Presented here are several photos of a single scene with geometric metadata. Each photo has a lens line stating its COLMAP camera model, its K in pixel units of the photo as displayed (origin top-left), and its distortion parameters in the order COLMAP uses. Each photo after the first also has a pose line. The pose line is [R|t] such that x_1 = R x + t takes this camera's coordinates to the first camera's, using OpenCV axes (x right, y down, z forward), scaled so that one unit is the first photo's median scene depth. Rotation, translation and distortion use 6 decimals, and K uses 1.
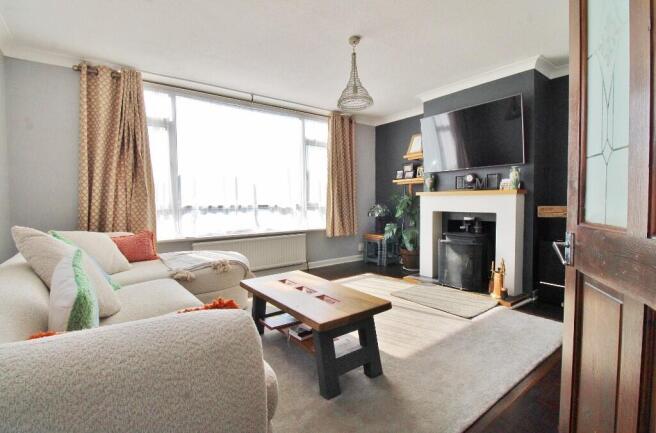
lens RADIAL K [[307.0, 0, 328.0], [0, 307.0, 216.5], [0, 0, 1]] dist [-0.001928, -0.000358]
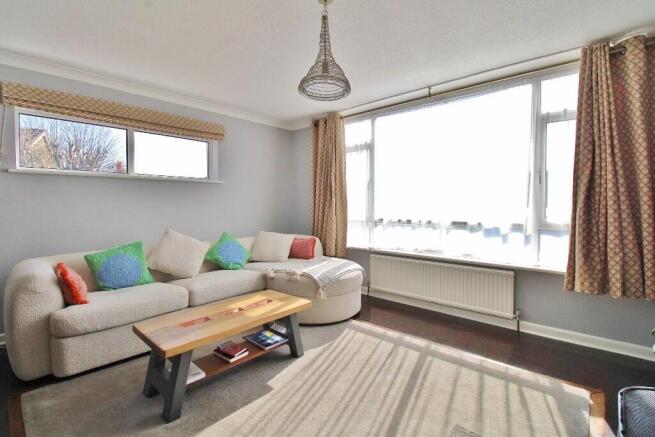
lens RADIAL K [[306.1, 0, 327.5], [0, 306.1, 218.5], [0, 0, 1]] dist [0.001218, 0.000008]
pose [[0.189509, 0.052798, -0.980458, 0.512268], [-0.050038, 0.997775, 0.044059, -0.067650], [0.980603, 0.040711, 0.191729, 0.576212]]
